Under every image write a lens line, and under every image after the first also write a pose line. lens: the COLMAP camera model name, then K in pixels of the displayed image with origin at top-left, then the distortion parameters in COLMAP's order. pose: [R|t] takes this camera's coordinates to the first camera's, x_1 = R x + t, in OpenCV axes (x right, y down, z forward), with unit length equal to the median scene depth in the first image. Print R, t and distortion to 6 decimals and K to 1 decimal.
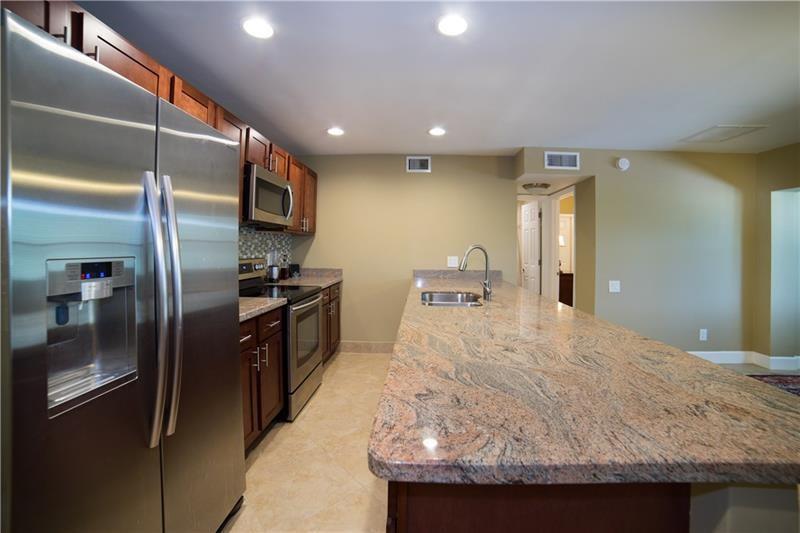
lens RADIAL K [[333.0, 0, 400.7], [0, 333.0, 247.6], [0, 0, 1]] dist [-0.106207, 0.037703]
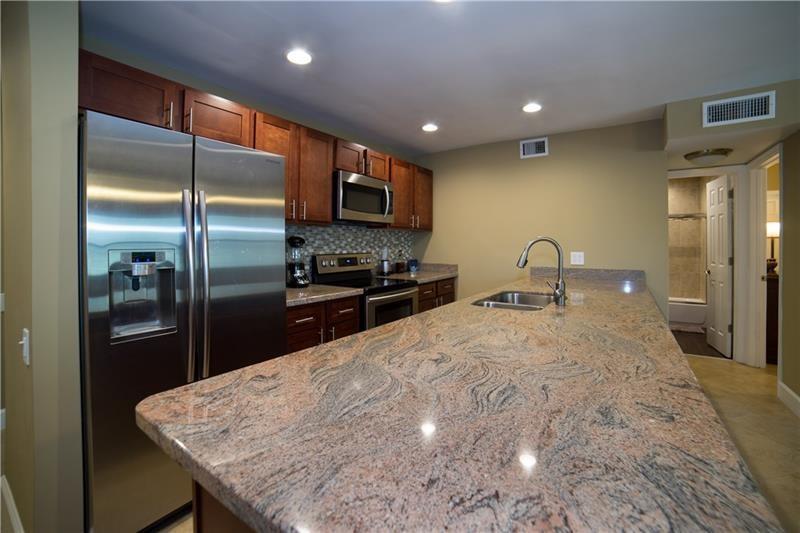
lens RADIAL K [[333.0, 0, 400.7], [0, 333.0, 247.6], [0, 0, 1]] dist [-0.106207, 0.037703]
pose [[0.852786, -0.004793, -0.522239, 0.247294], [0.009591, 0.999933, 0.006483, 0.007044], [0.522173, -0.010537, 0.852775, 0.085555]]
